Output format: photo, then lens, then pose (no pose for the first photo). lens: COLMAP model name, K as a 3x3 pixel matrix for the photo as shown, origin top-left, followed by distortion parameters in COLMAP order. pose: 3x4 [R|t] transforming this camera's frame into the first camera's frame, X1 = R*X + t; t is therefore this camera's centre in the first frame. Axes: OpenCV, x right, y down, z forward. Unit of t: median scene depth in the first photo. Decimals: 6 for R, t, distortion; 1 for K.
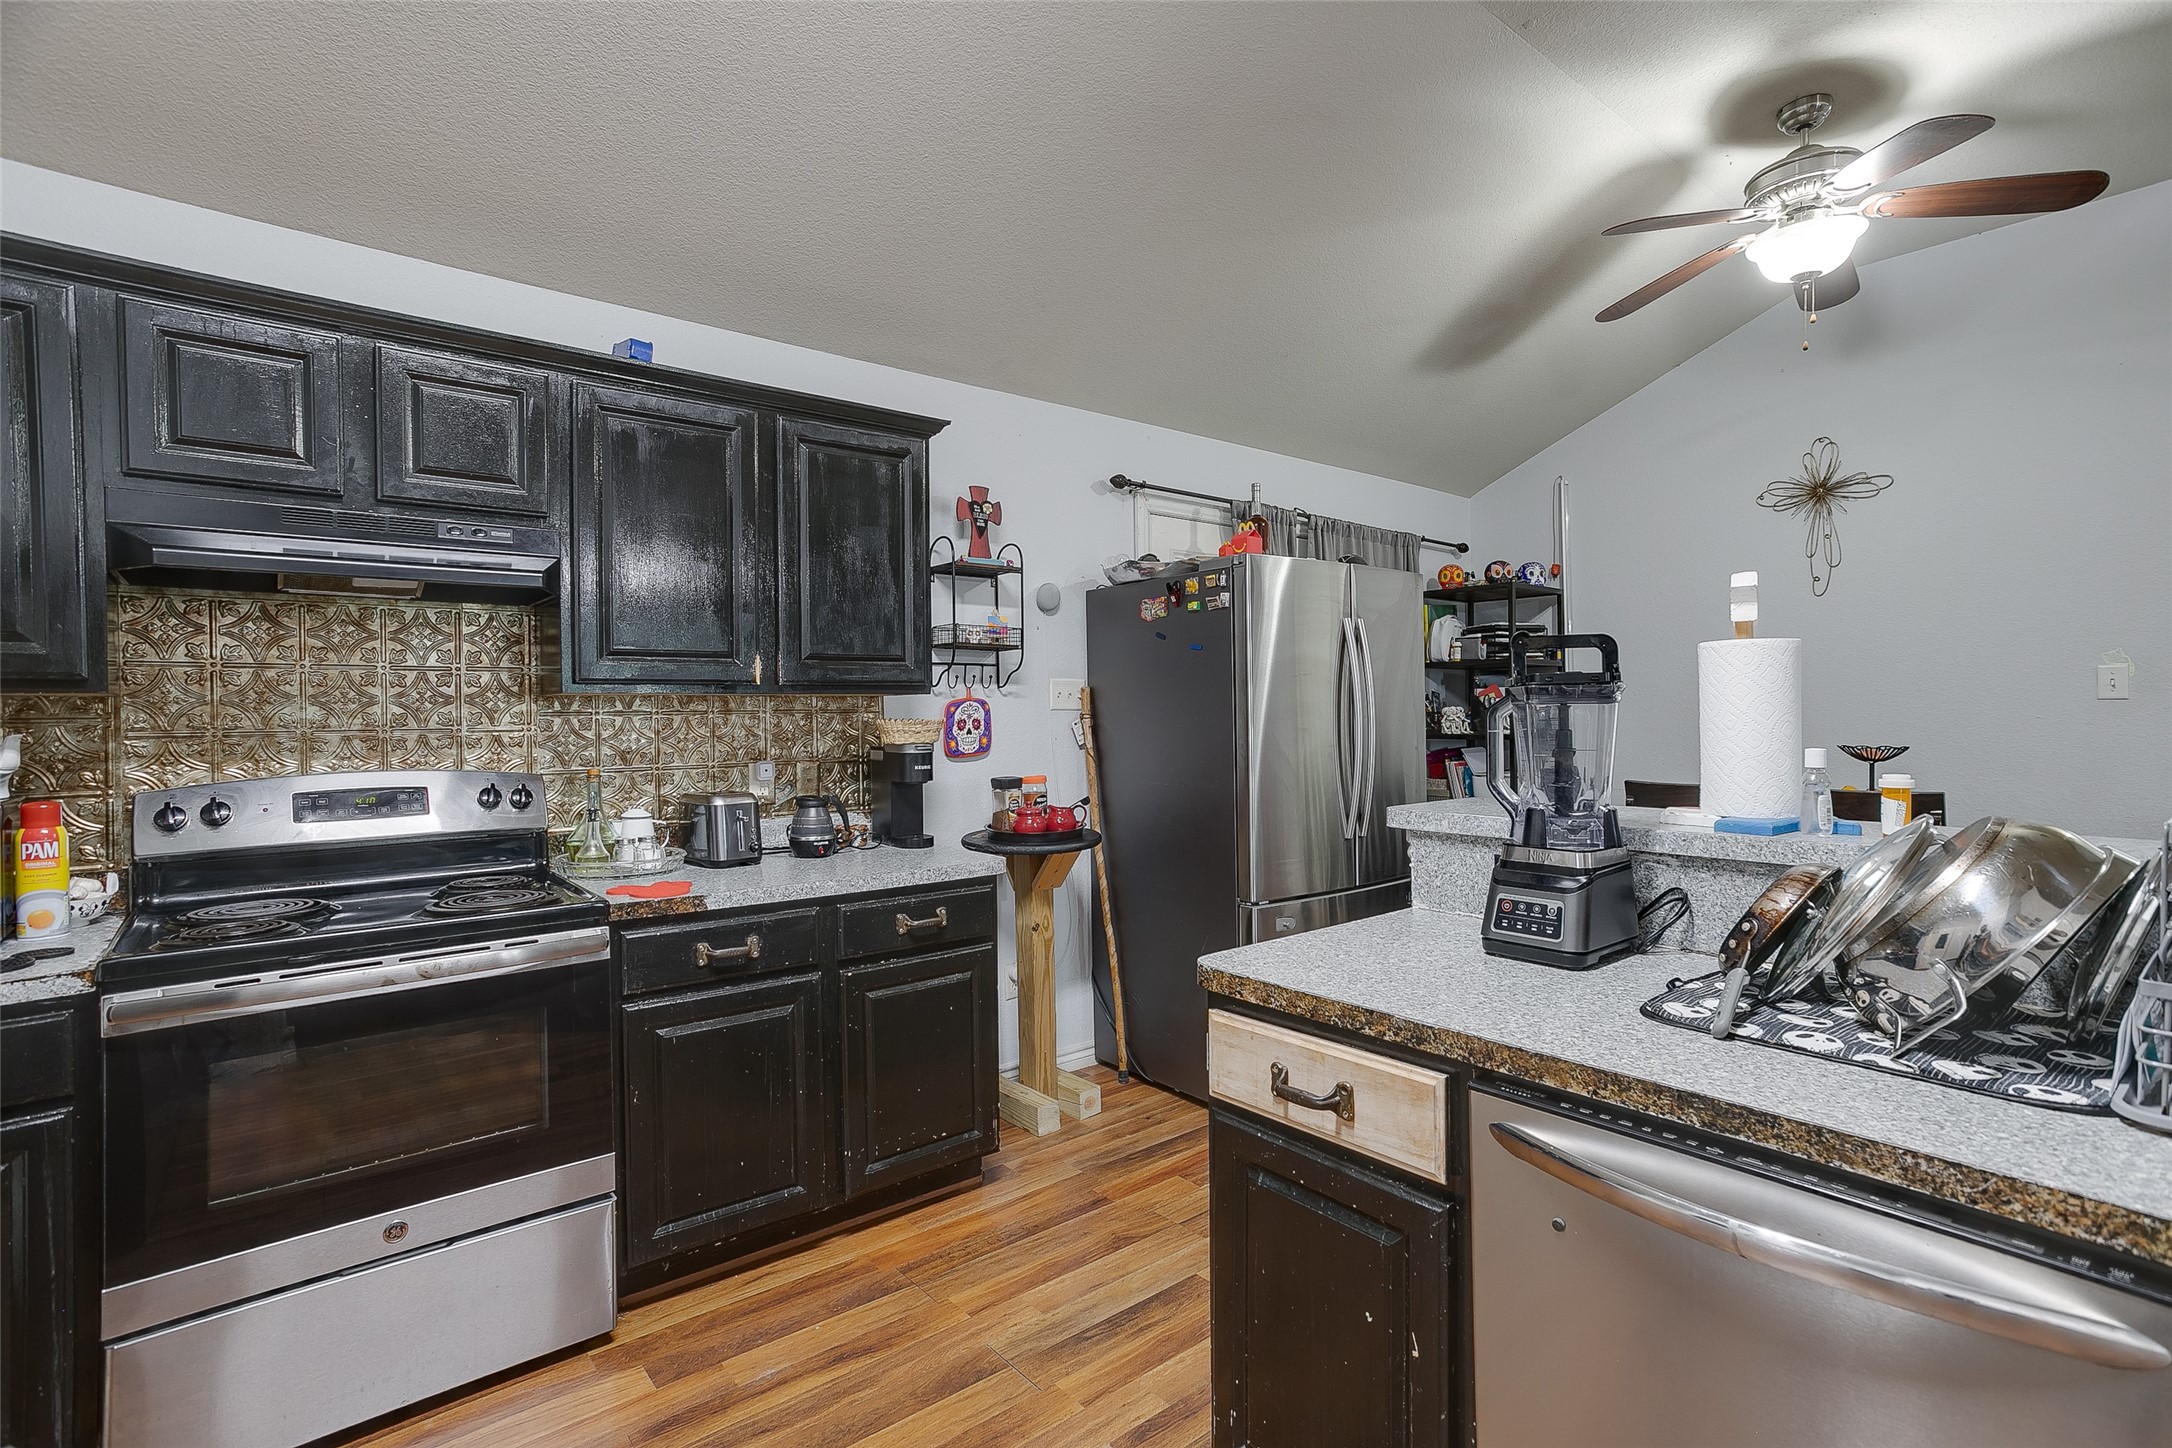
lens RADIAL K [[1046.0, 0, 1075.2], [0, 1046.0, 734.3], [0, 0, 1]] dist [-0.013648, 0.021579]
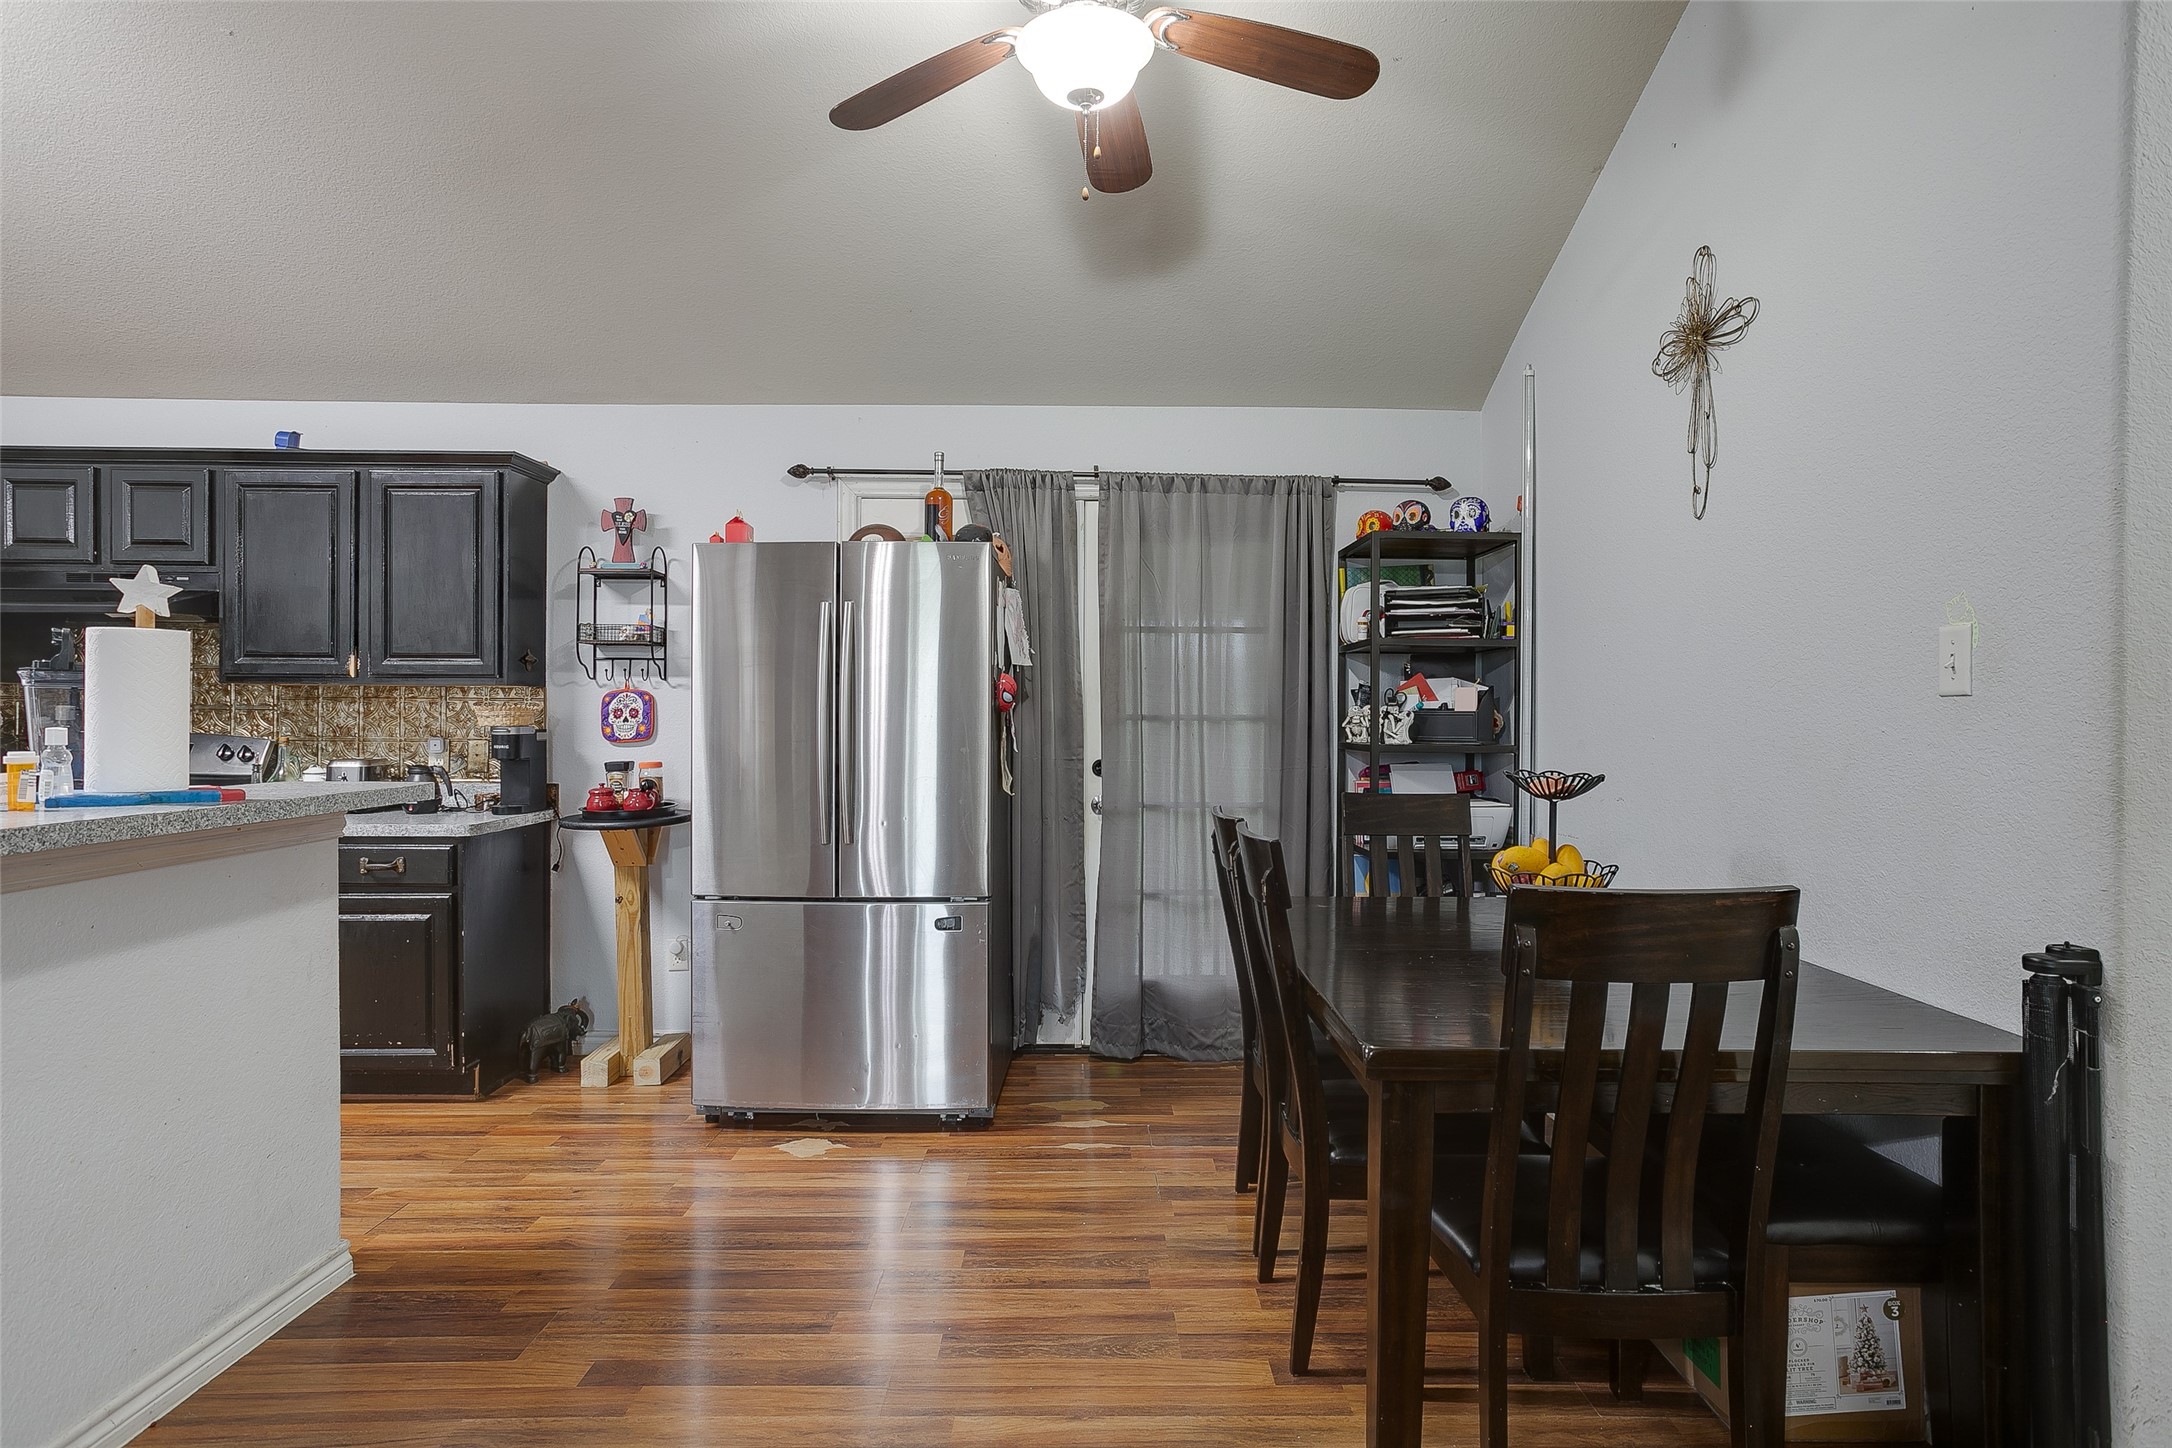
lens RADIAL K [[1216.1, 0, 1083.7], [0, 1216.1, 729.1], [0, 0, 1]] dist [0.002059, 0.002348]
pose [[0.770763, 0.021933, -0.636745, 1.091168], [-0.027029, 0.999633, 0.001715, -0.007789], [0.636549, 0.015889, 0.771073, 0.315432]]
